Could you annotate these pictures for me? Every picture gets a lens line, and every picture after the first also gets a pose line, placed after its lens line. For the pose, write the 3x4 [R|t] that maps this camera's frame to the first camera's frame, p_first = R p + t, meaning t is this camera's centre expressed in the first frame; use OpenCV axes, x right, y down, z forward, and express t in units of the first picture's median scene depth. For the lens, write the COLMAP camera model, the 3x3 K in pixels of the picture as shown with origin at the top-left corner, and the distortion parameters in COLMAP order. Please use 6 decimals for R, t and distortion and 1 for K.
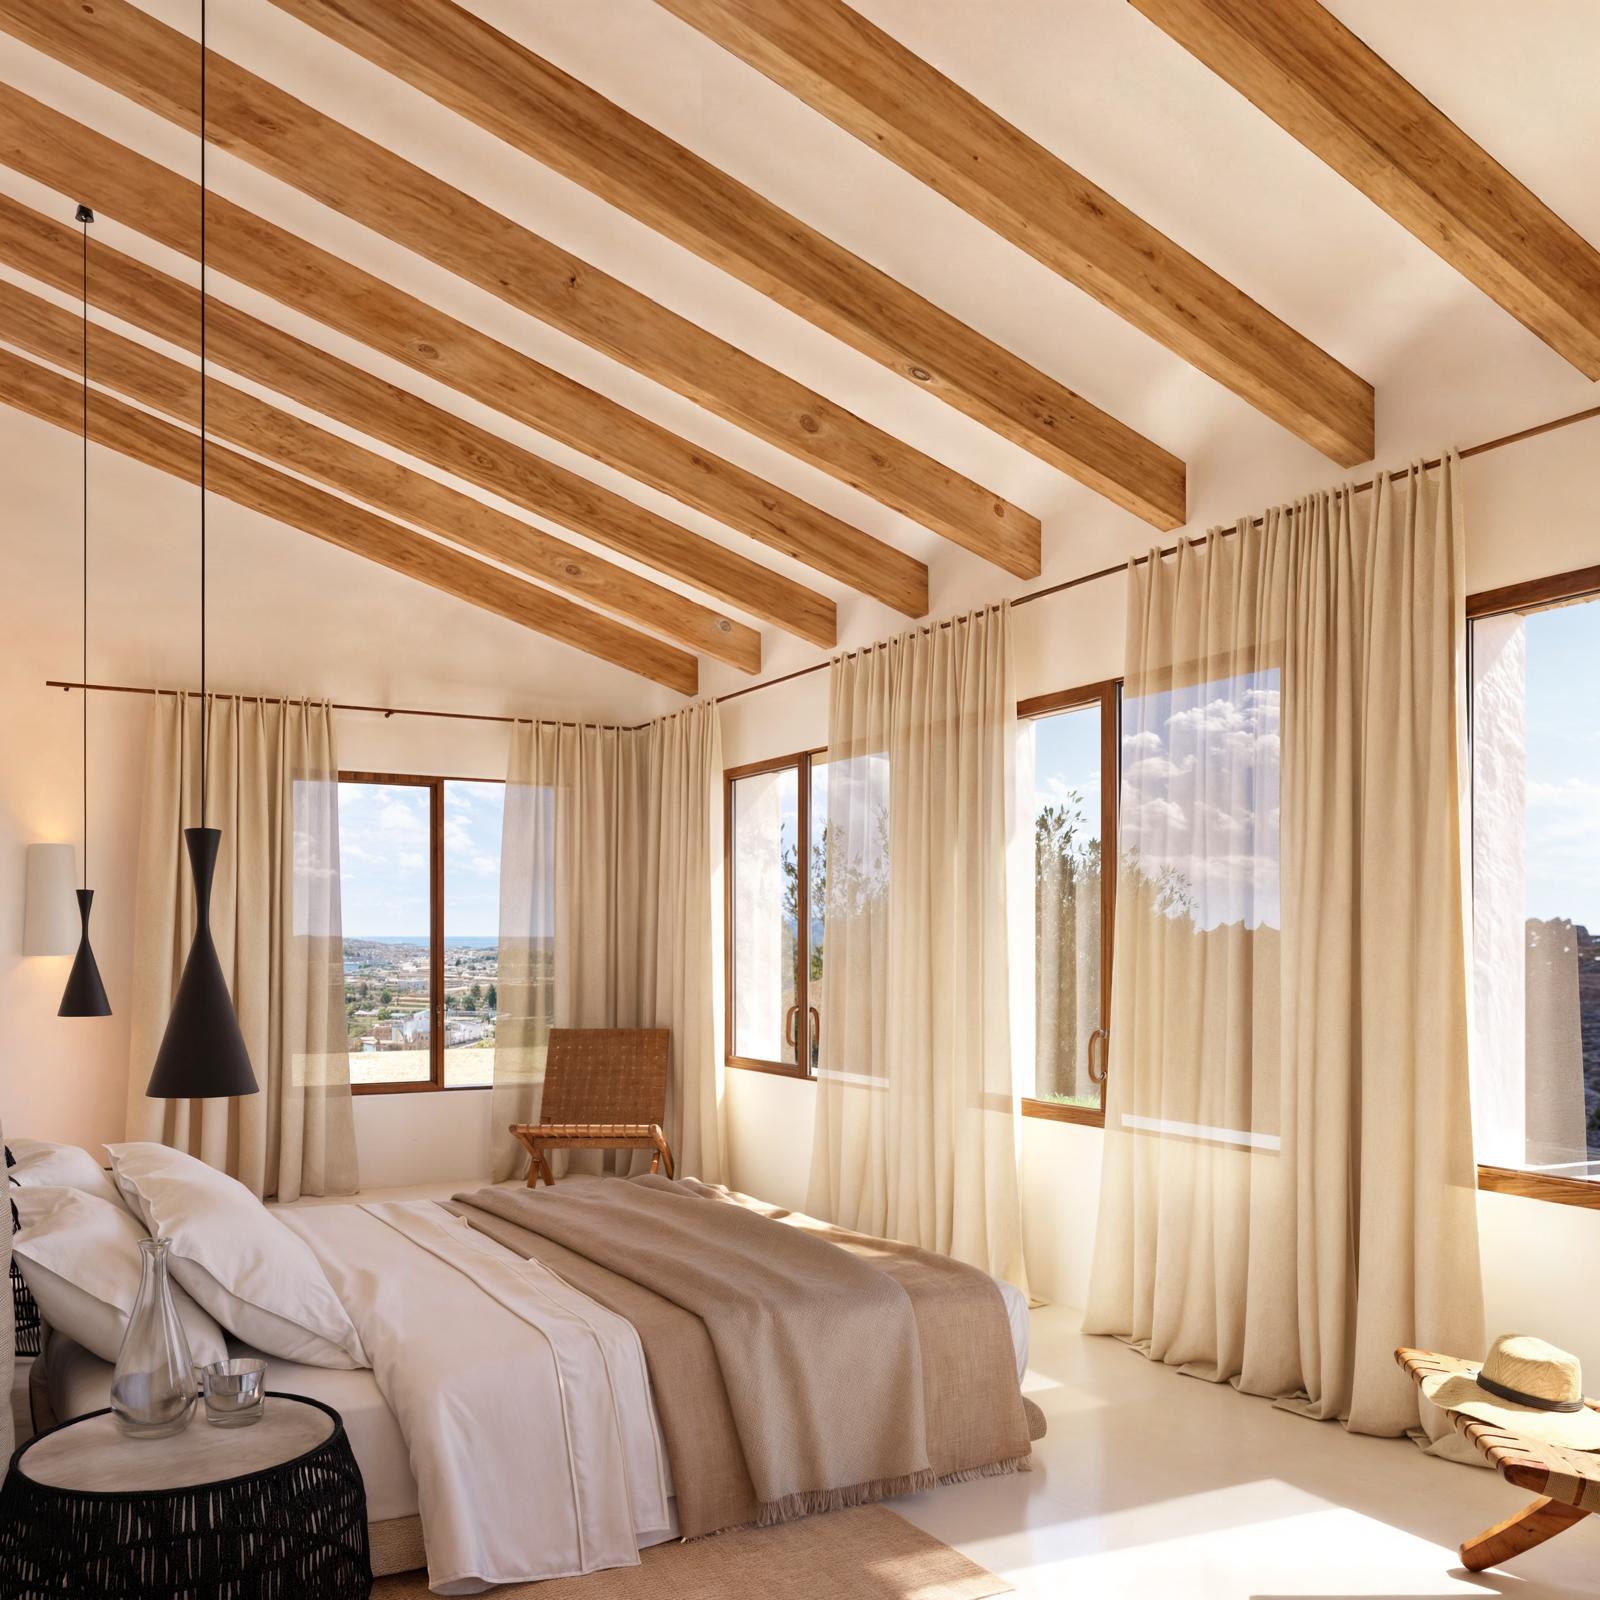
lens RADIAL K [[1542.6, 0, 800.0], [0, 1542.6, 800.0], [0, 0, 1]] dist [0.002123, -0.008446]
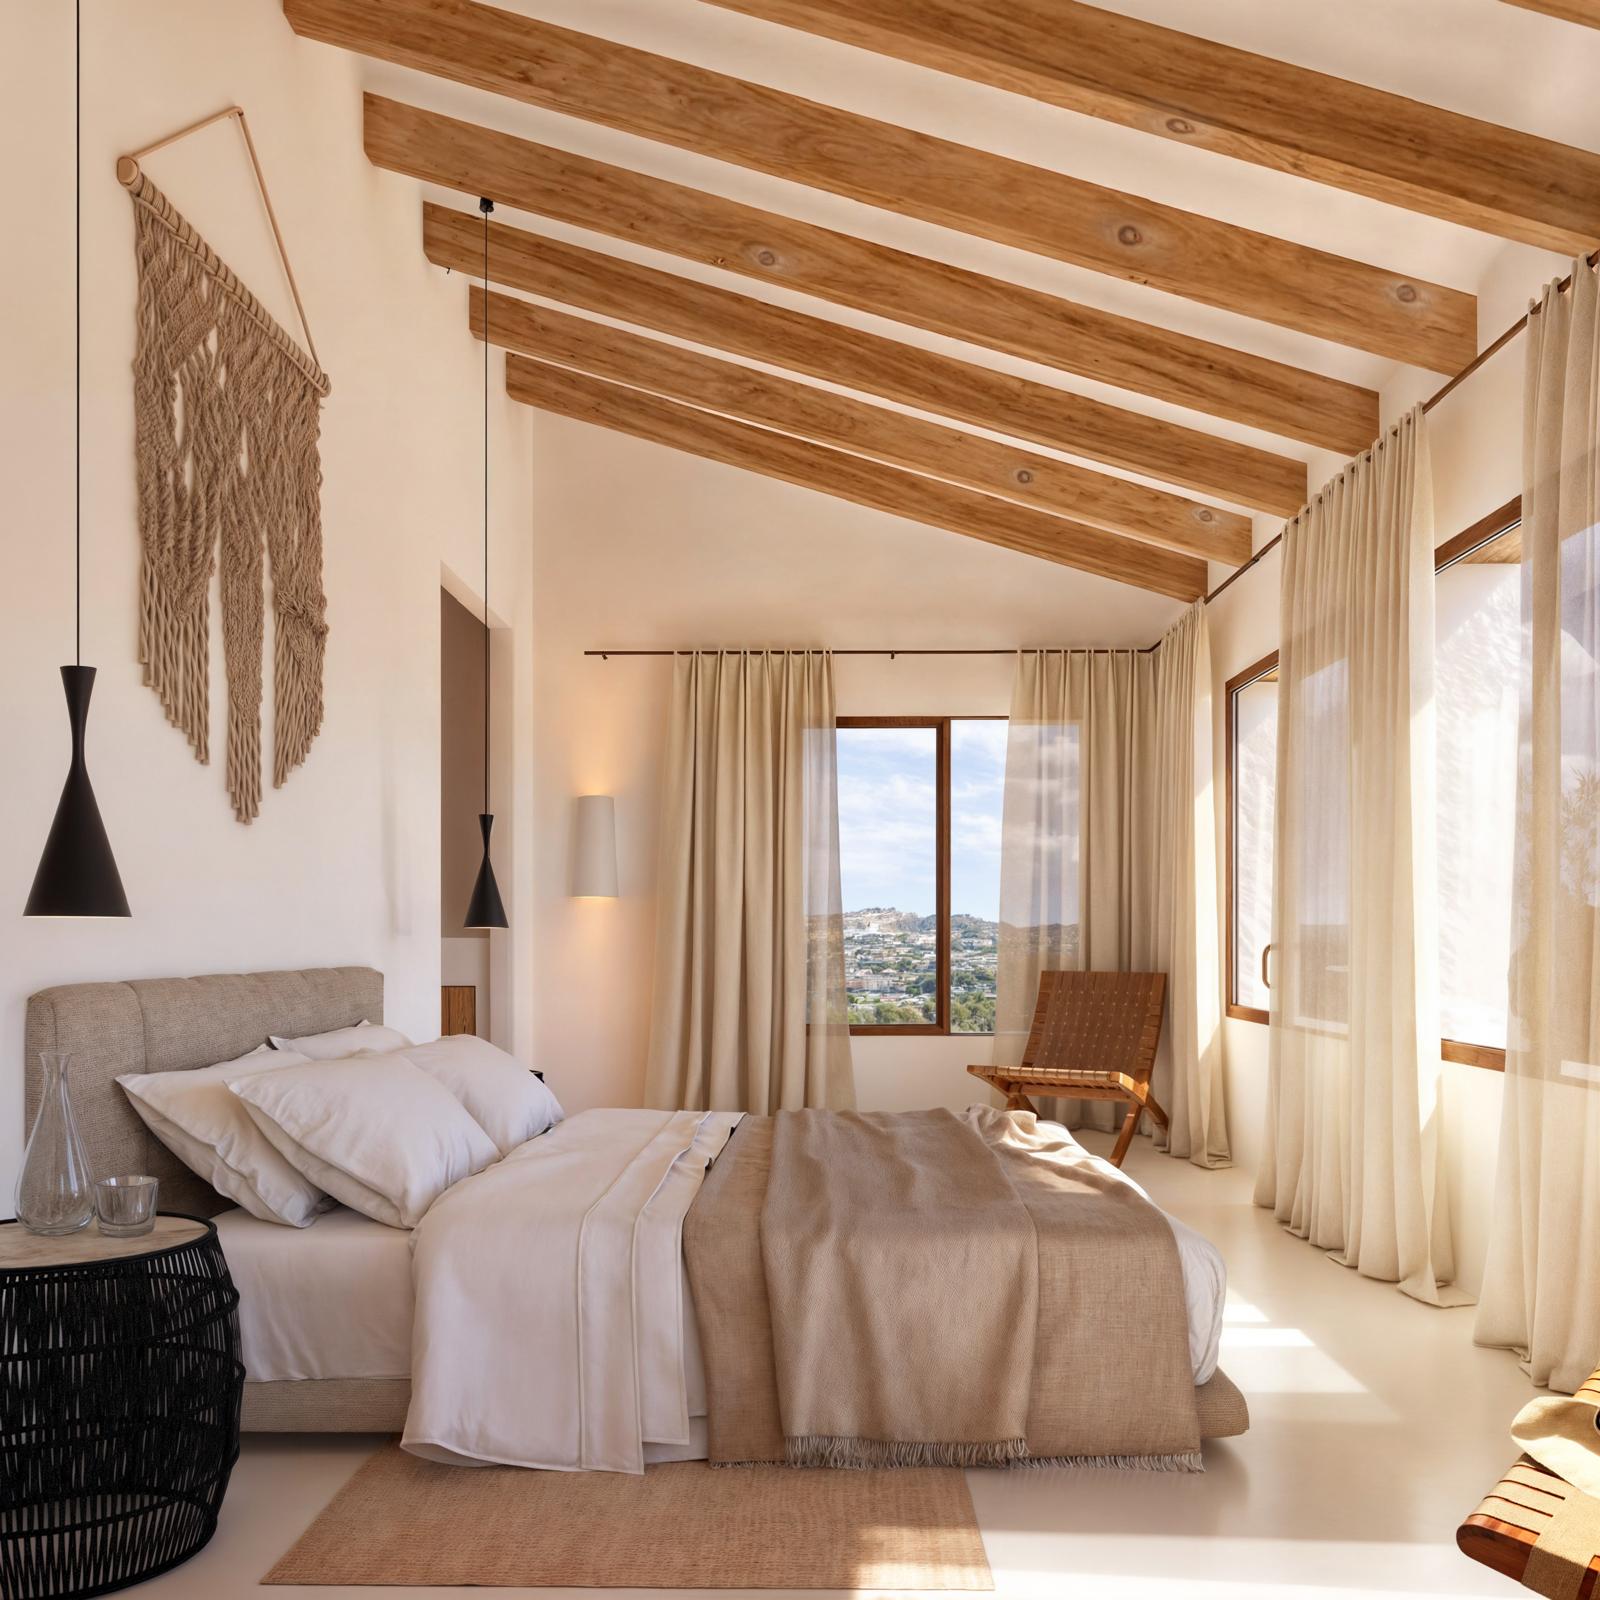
lens RADIAL K [[1542.6, 0, 800.0], [0, 1542.6, 800.0], [0, 0, 1]] dist [0.002123, -0.008446]
pose [[0.850950, -0.049185, -0.522938, 0.214141], [0.045310, 0.998769, -0.020209, 0.058358], [0.523288, -0.006497, 0.852131, 0.134164]]
